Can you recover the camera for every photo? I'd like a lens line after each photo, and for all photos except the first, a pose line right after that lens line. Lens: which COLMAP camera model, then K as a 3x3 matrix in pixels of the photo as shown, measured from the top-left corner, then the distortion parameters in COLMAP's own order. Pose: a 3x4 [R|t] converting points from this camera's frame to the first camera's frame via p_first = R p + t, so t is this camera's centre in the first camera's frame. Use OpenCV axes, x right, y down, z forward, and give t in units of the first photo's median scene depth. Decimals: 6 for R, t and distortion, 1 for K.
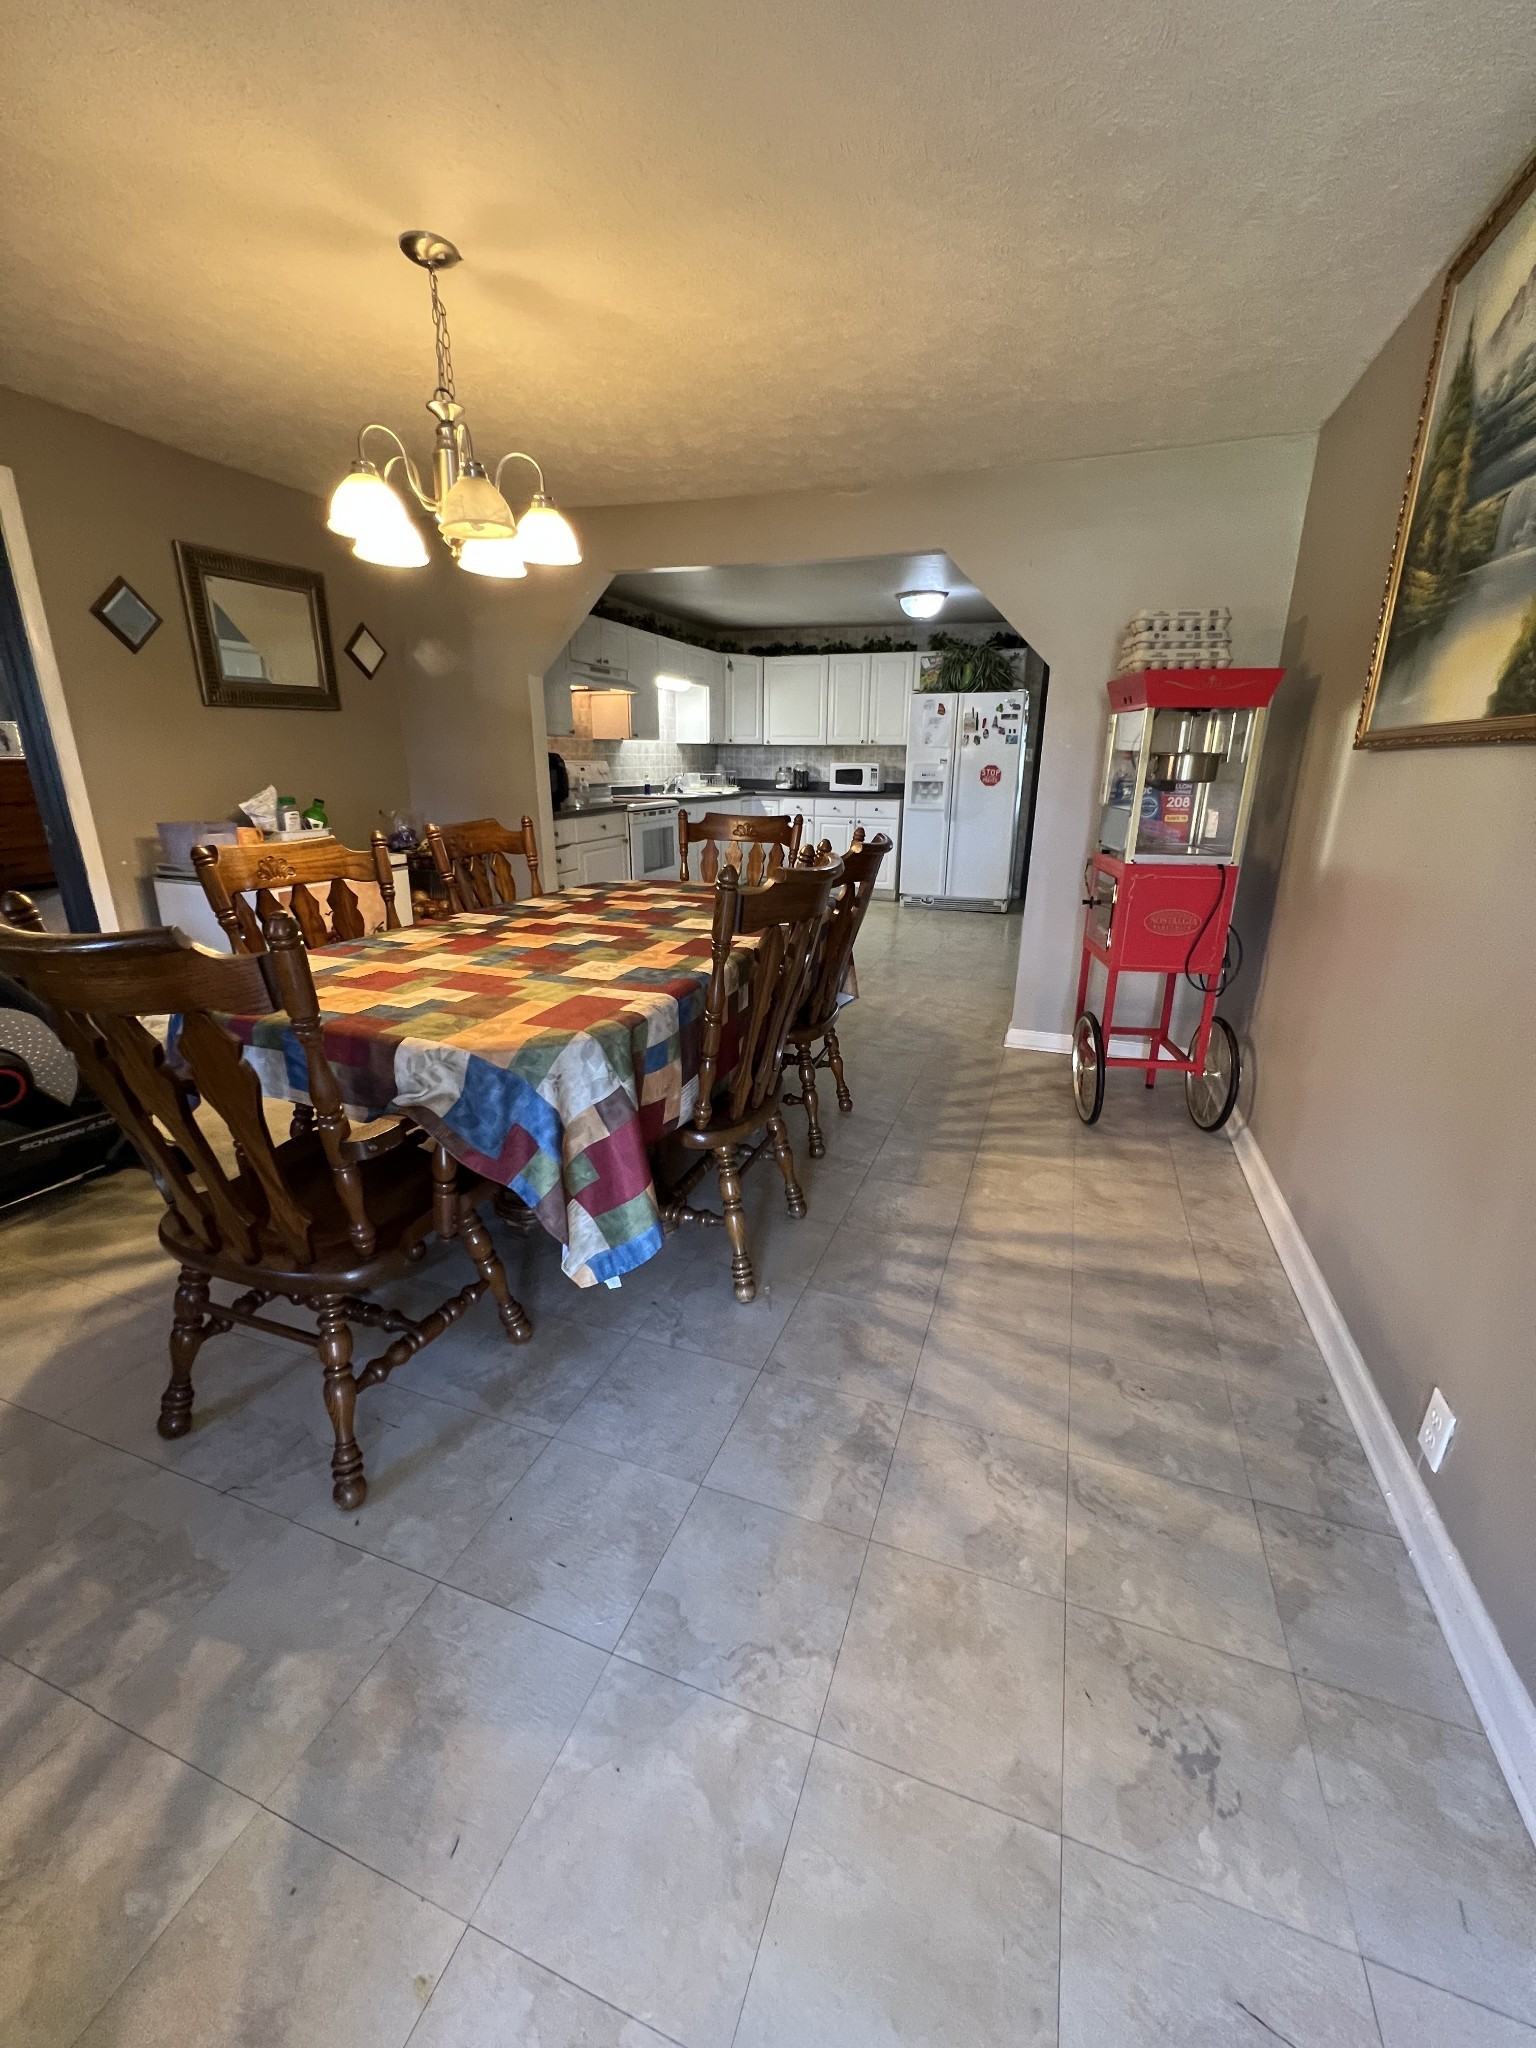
lens RADIAL K [[818.4, 0, 775.7], [0, 818.4, 1008.9], [0, 0, 1]] dist [0.002683, 0.000105]
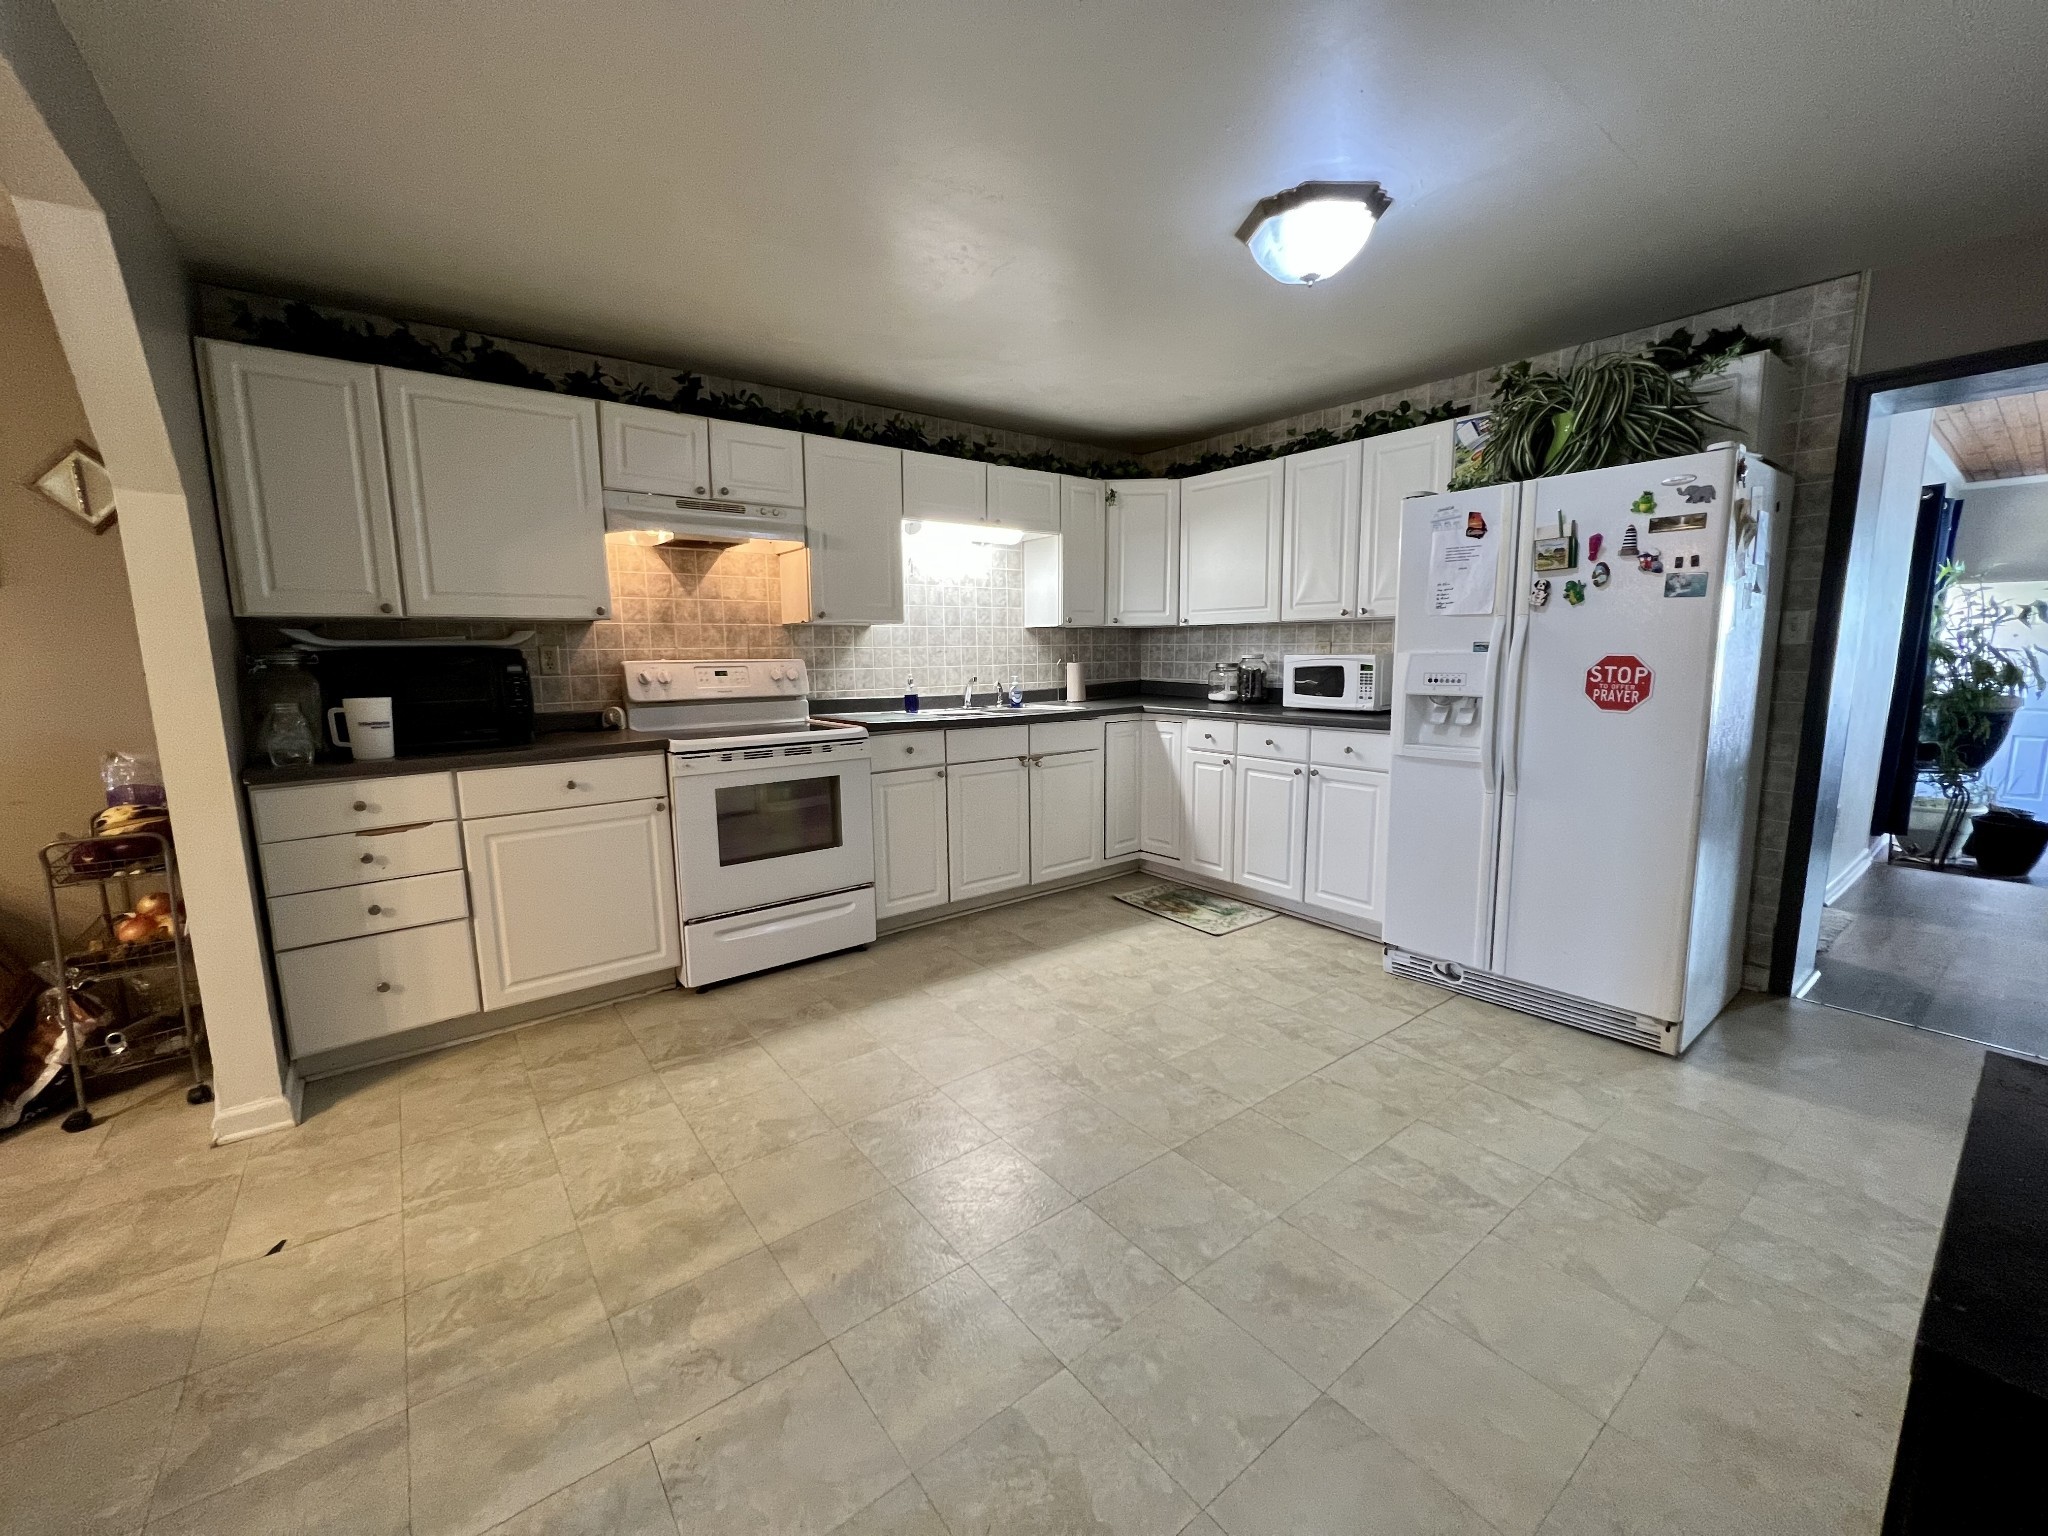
lens RADIAL K [[818.4, 0, 1019.4], [0, 818.4, 759.0], [0, 0, 1]] dist [0.002683, 0.000105]
pose [[0.837880, 0.054545, -0.543122, 0.230649], [-0.142624, 0.982307, -0.121376, -0.163245], [0.526892, 0.179161, 0.830834, 0.540548]]
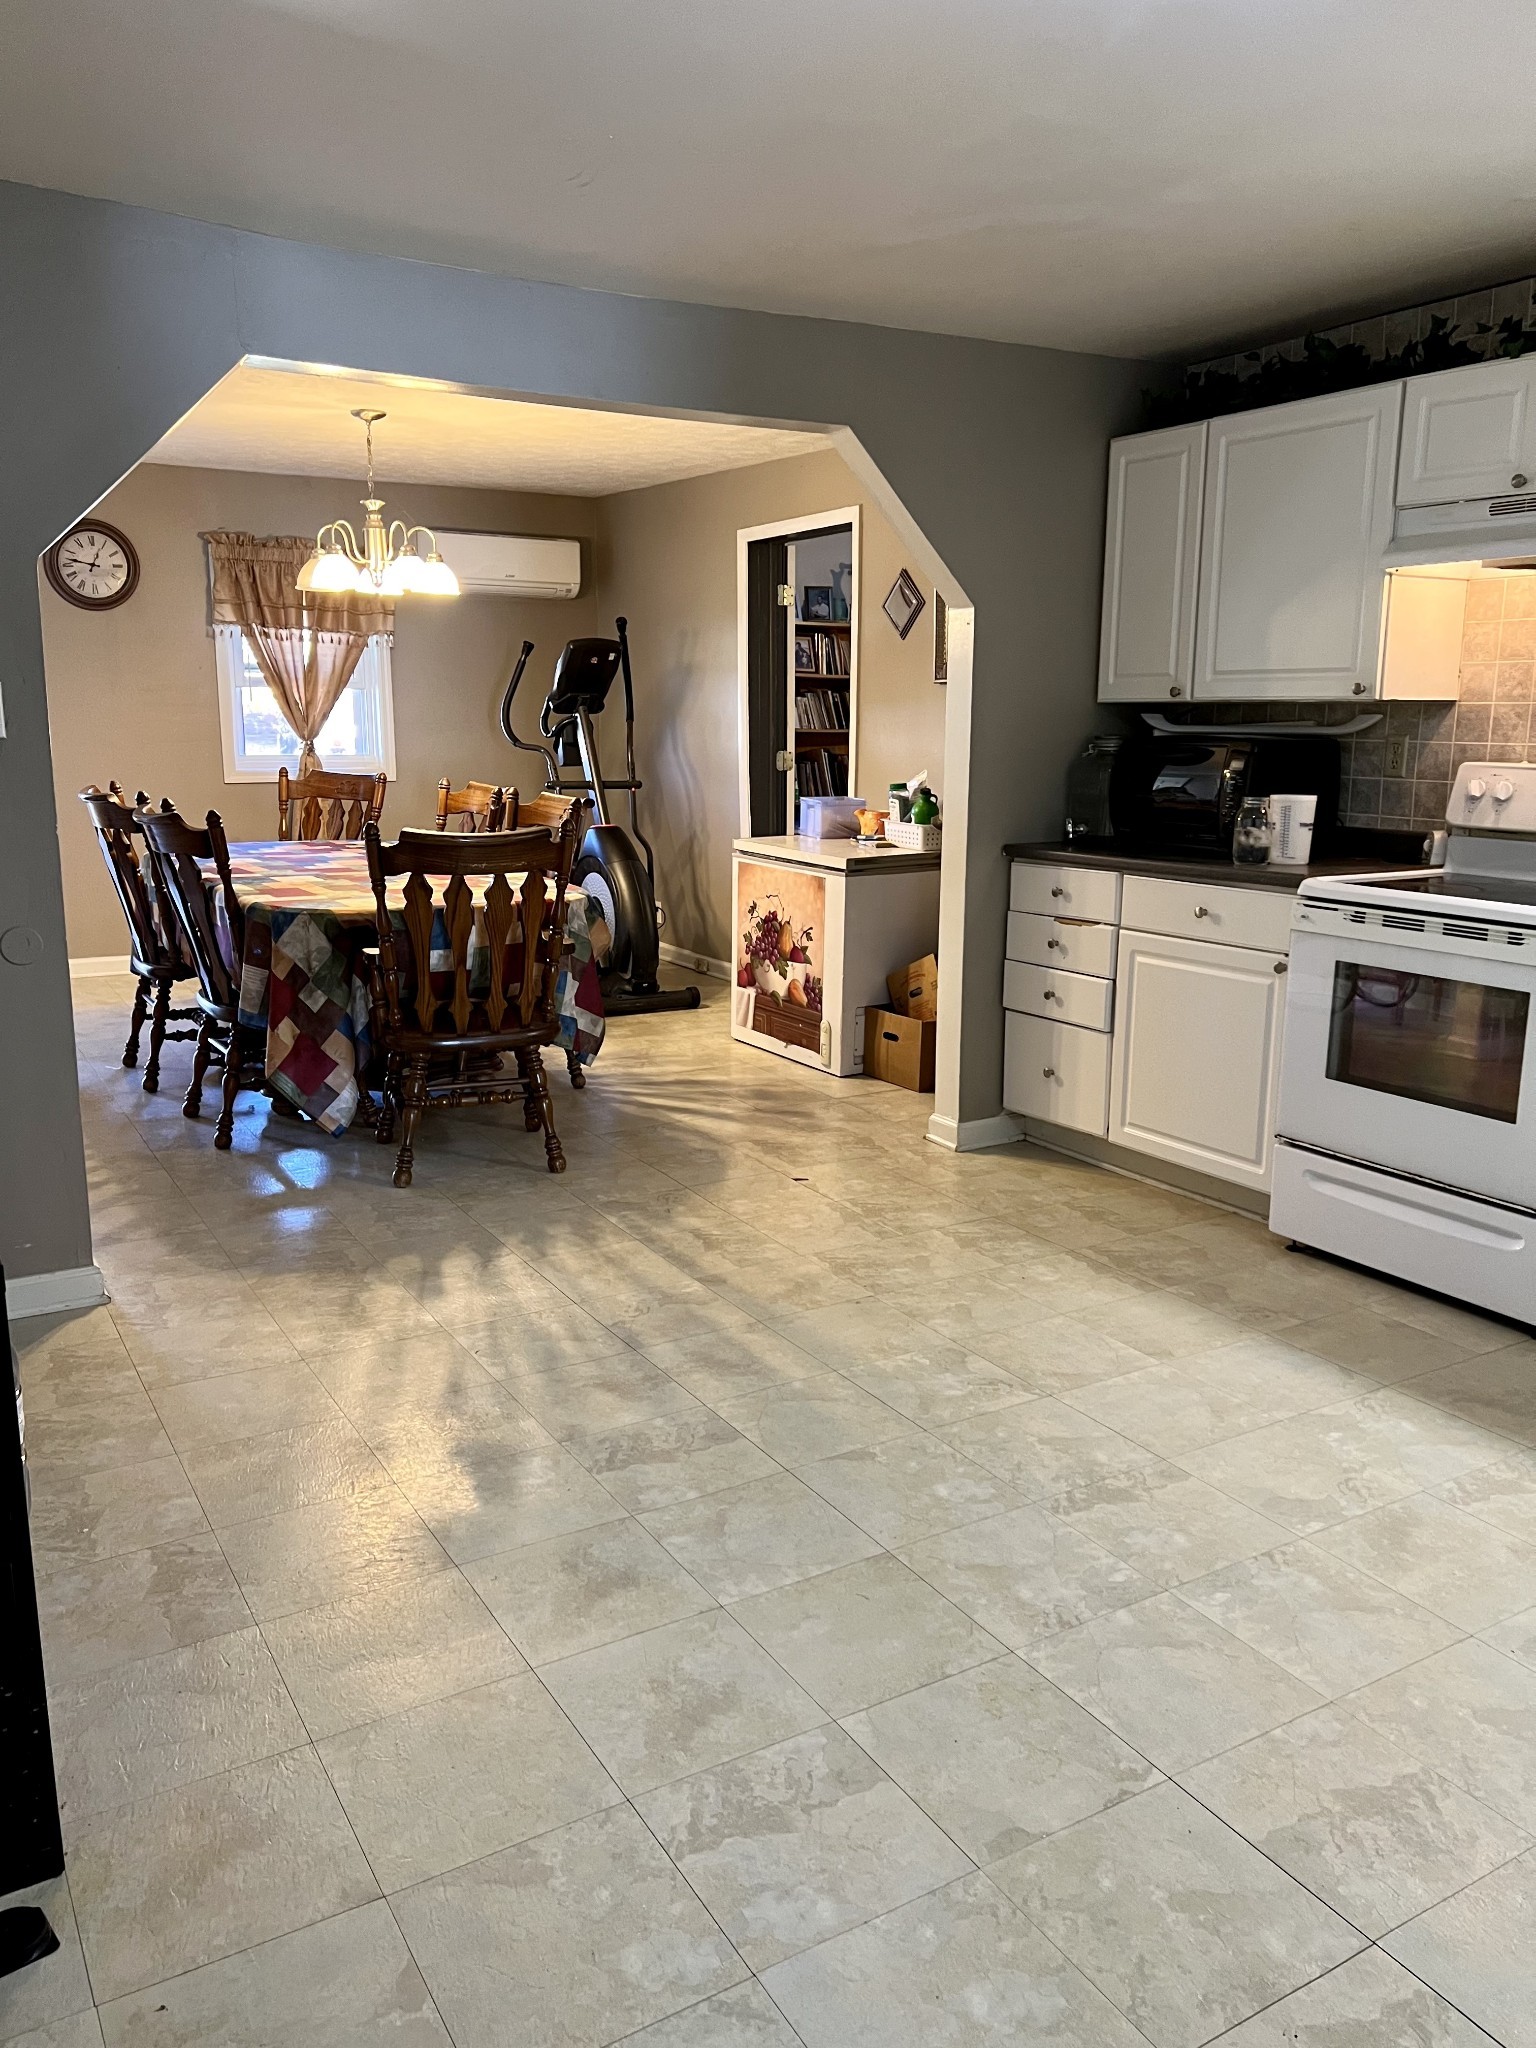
lens RADIAL K [[1530.6, 0, 764.1], [0, 1530.6, 1011.7], [0, 0, 1]] dist [0.062615, -0.065841]
pose [[-0.631049, 0.133712, -0.764133, 0.400652], [-0.244602, 0.900487, 0.359573, -0.304153], [0.736171, 0.413816, -0.535545, 0.960442]]
